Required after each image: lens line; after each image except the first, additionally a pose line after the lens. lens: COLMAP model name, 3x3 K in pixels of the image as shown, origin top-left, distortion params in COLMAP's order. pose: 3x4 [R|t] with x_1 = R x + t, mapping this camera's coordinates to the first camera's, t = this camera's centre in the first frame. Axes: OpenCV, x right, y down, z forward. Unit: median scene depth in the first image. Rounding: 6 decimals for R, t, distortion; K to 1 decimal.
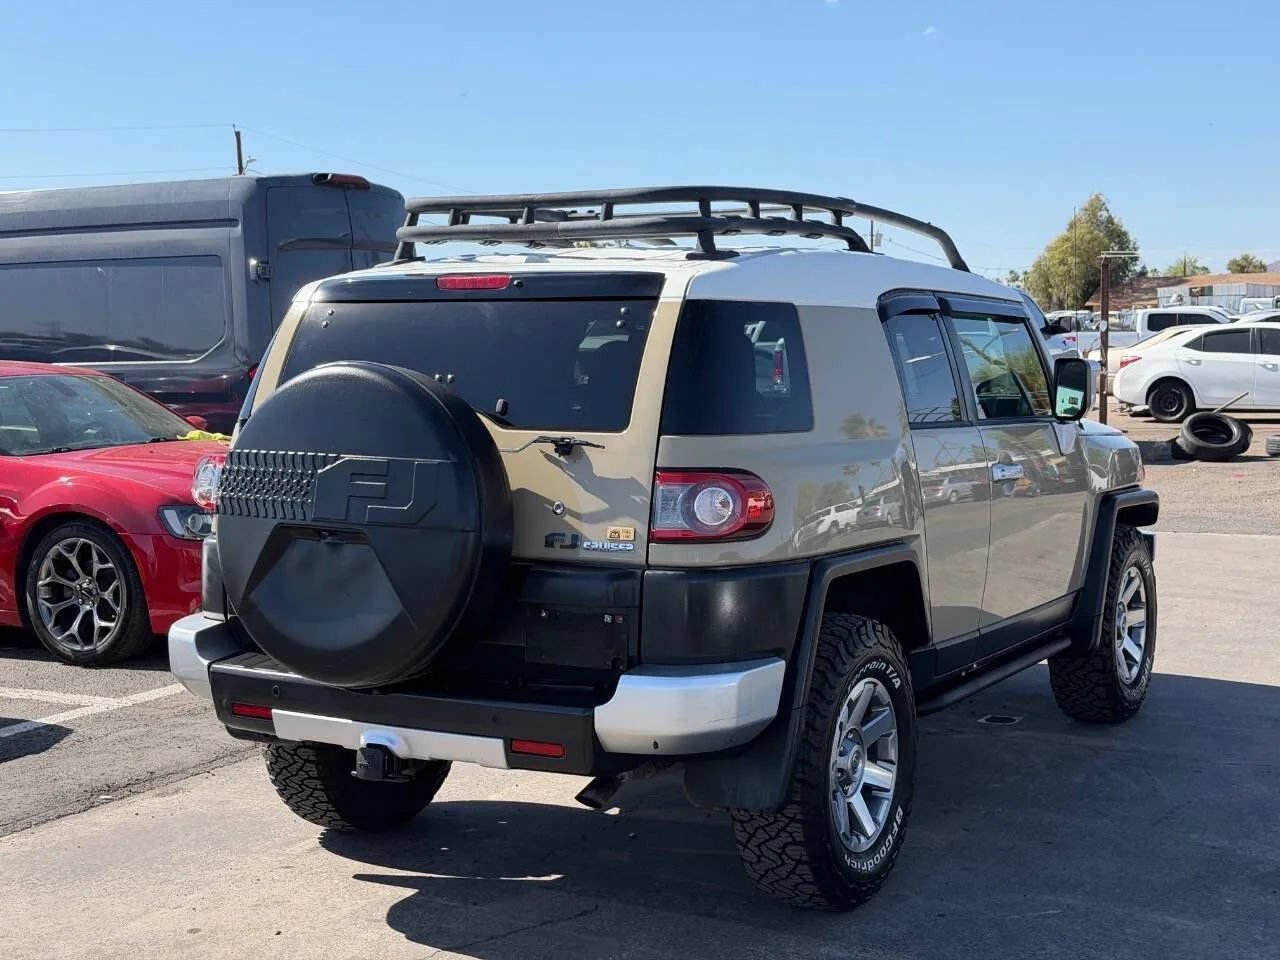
lens RADIAL K [[1784.6, 0, 621.6], [0, 1784.6, 483.0], [0, 0, 1]] dist [0.115530, 0.000000]
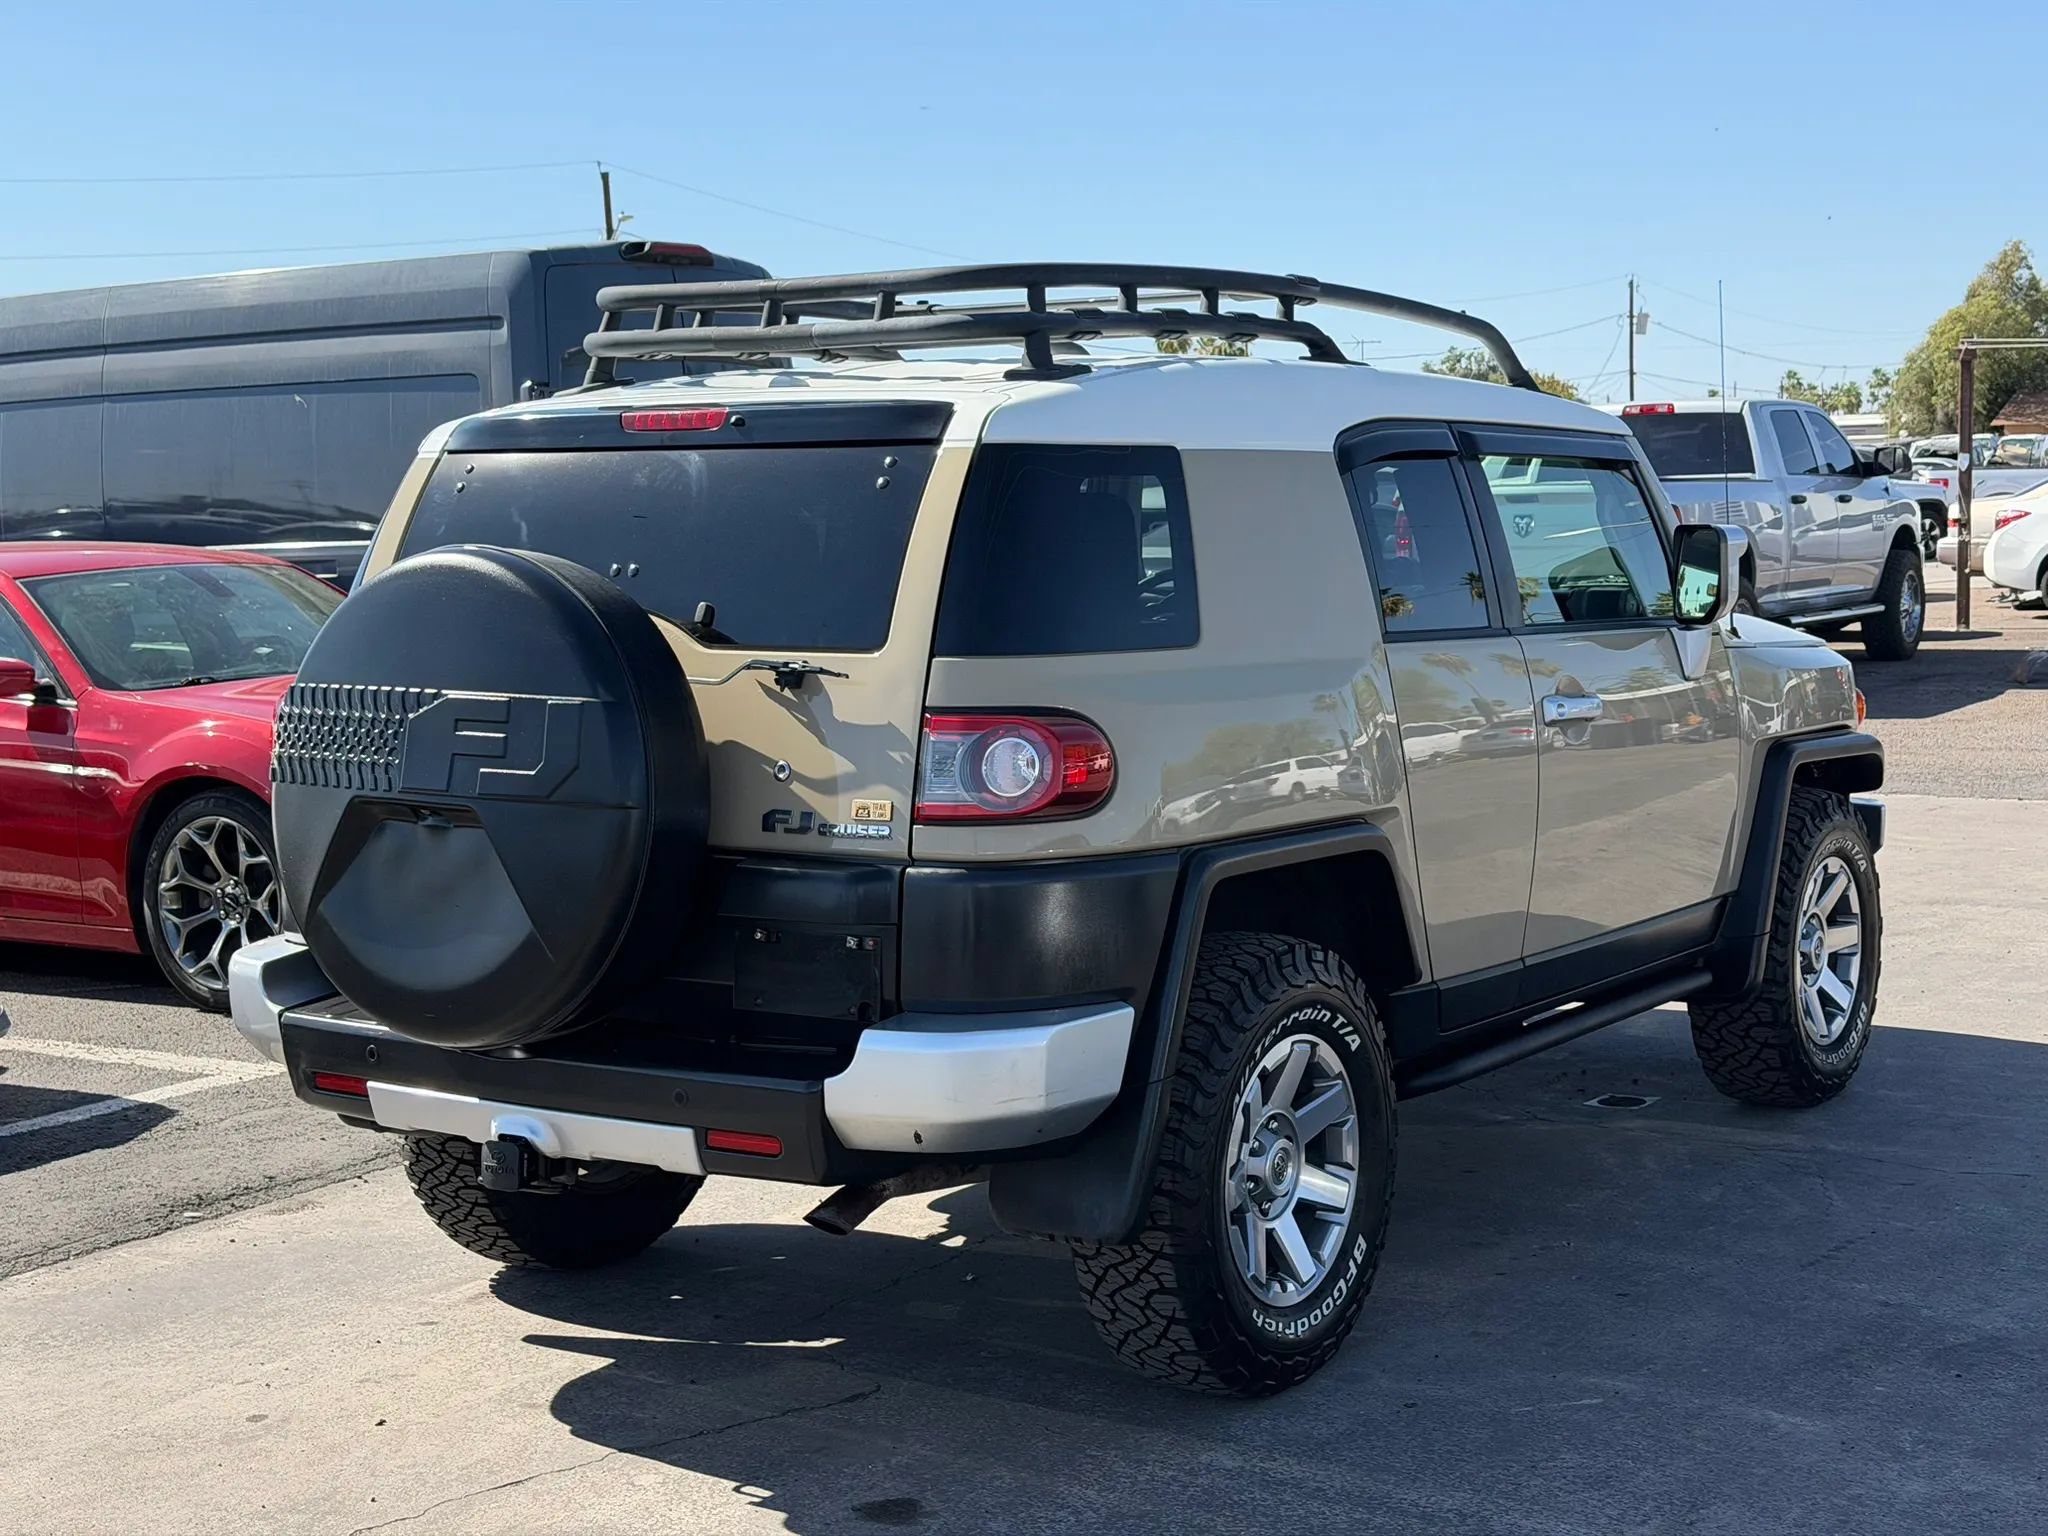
lens RADIAL K [[2855.4, 0, 1028.7], [0, 2855.4, 776.1], [0, 0, 1]] dist [0.115530, 0.000000]
pose [[0.997275, -0.004837, -0.073615, 0.112721], [0.006192, 0.999815, 0.018194, -0.001977], [0.073513, -0.018601, 0.997121, -0.018946]]
